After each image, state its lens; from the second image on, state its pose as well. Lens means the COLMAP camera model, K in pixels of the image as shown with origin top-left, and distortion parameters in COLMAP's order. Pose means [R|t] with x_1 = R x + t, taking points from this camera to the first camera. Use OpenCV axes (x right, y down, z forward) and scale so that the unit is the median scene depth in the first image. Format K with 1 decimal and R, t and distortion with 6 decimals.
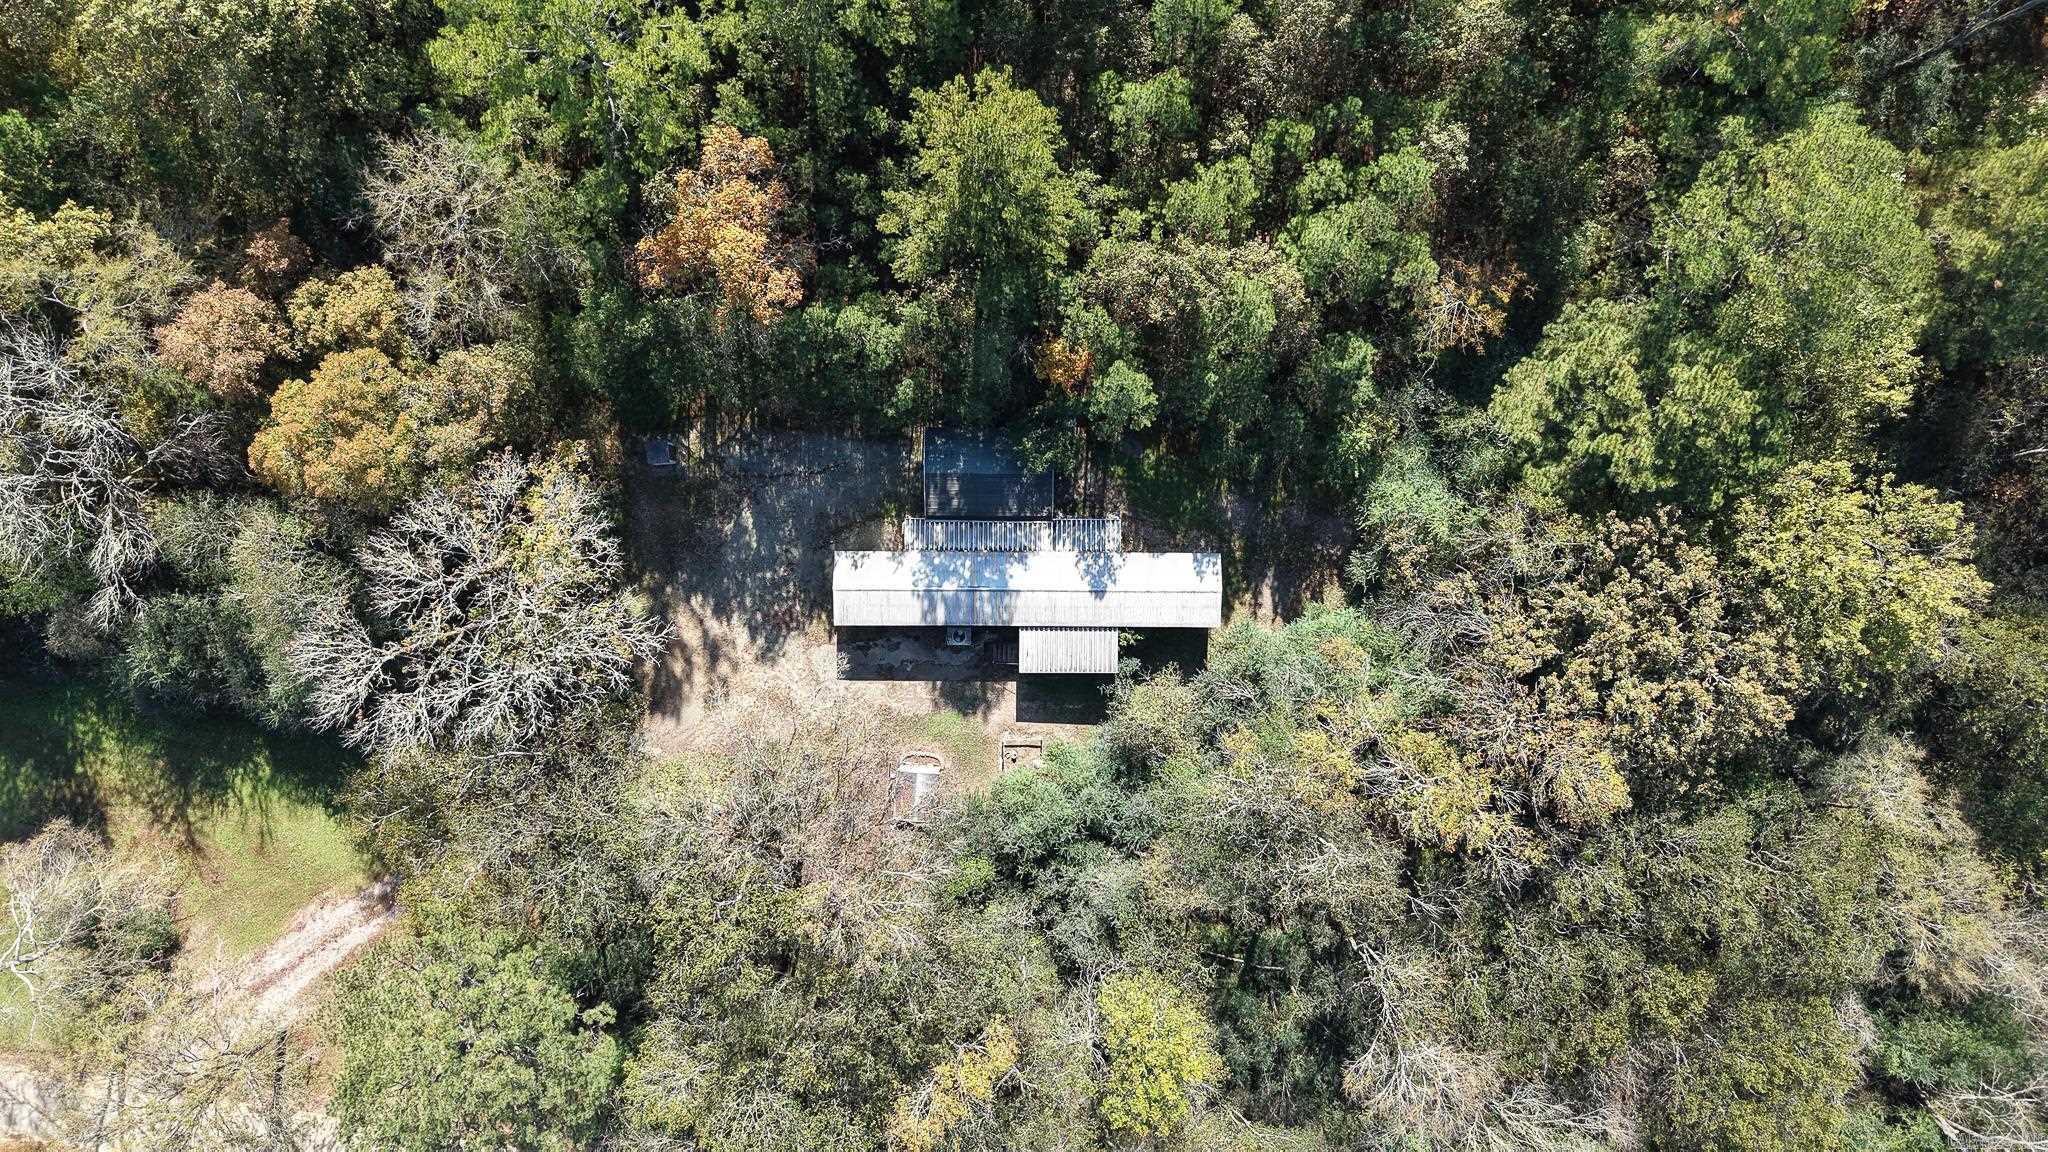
lens RADIAL K [[1363.5, 0, 1031.8], [0, 1363.5, 584.0], [0, 0, 1]] dist [-0.016828, -0.001629]
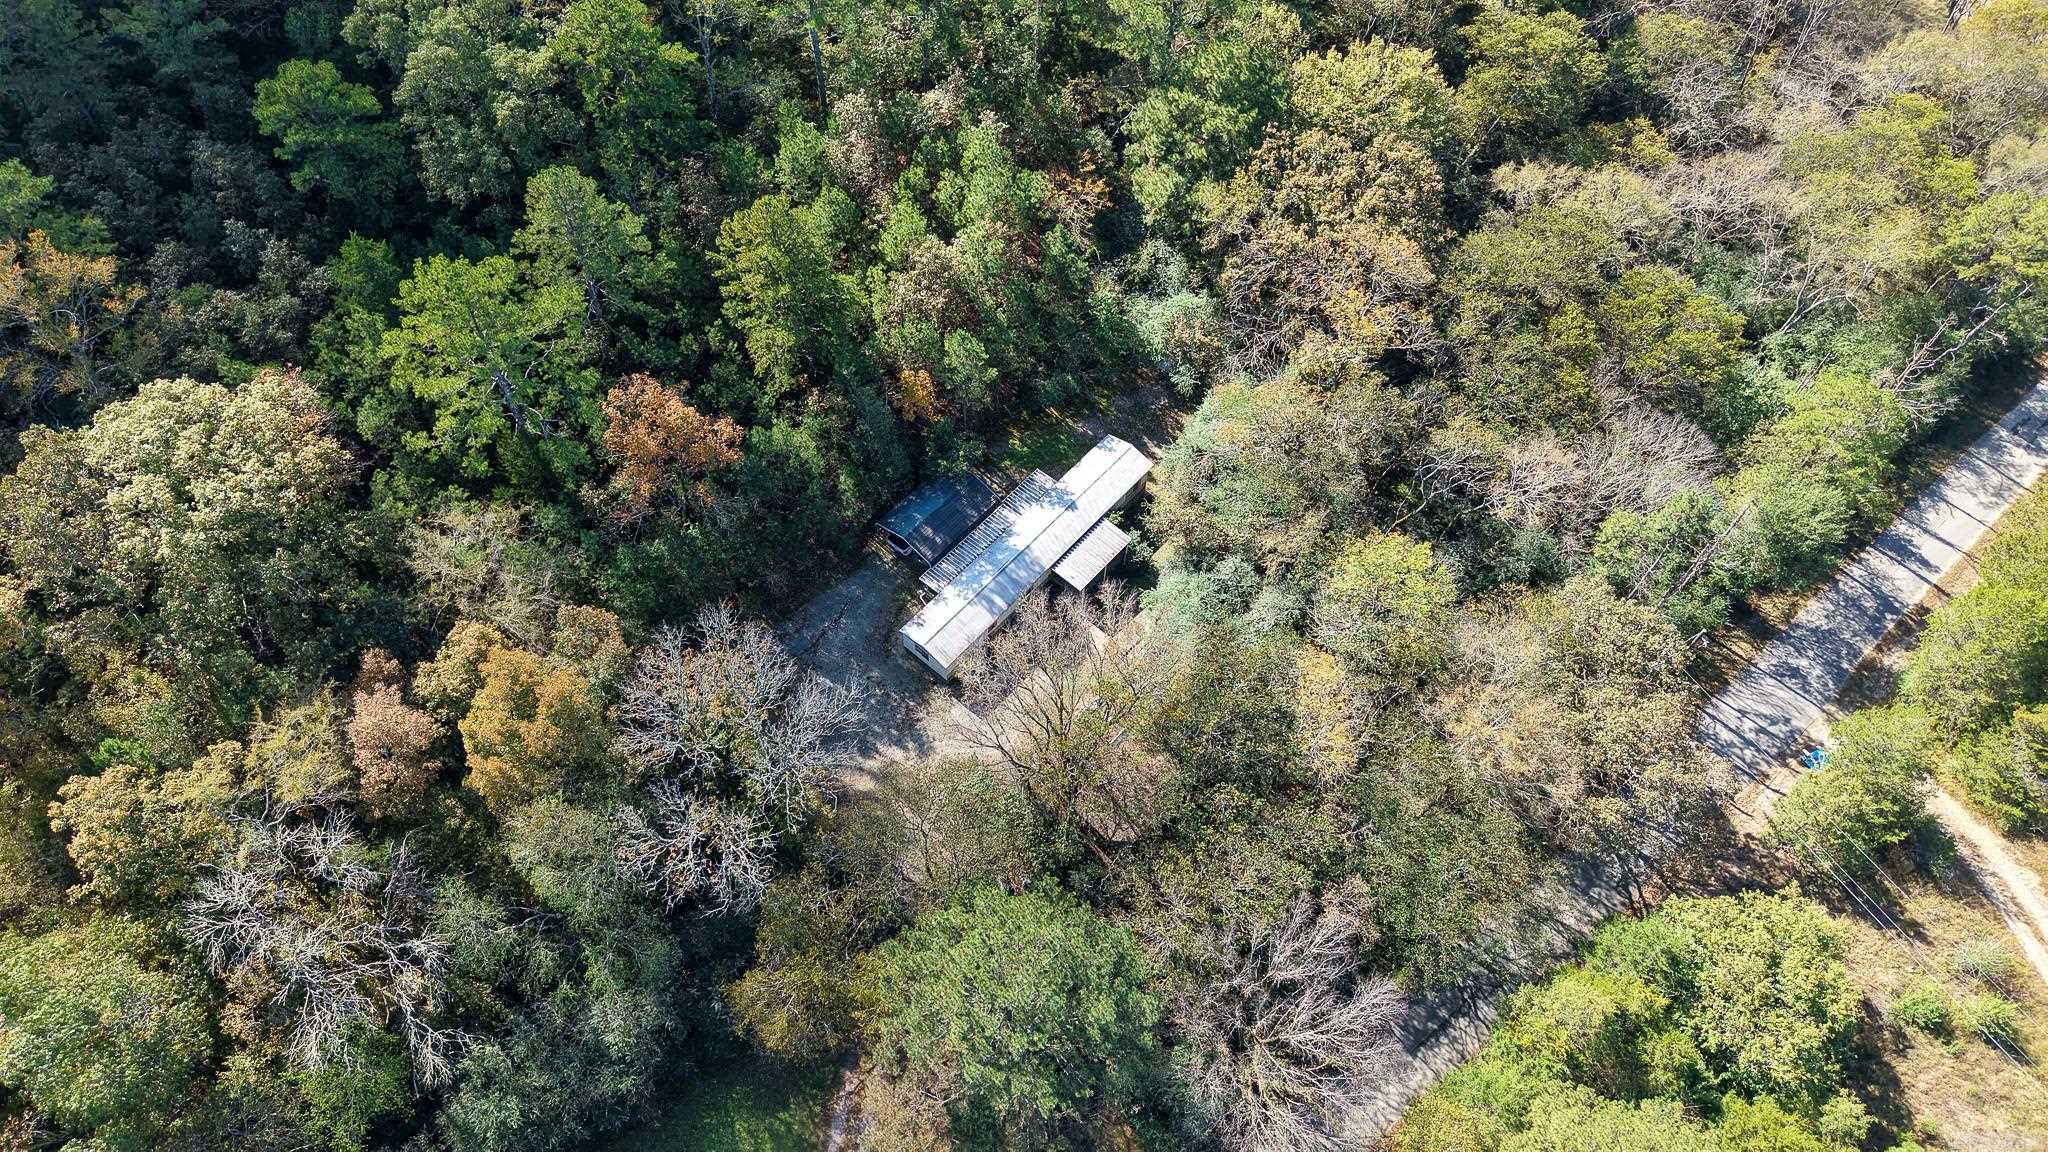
lens RADIAL K [[1363.5, 0, 1010.9], [0, 1363.5, 572.9], [0, 0, 1]] dist [-0.016828, -0.001629]
pose [[0.653050, -0.639105, 0.406289, -0.519865], [0.757300, 0.547737, -0.355641, 0.431364], [0.004752, 0.539934, 0.841694, -0.001261]]
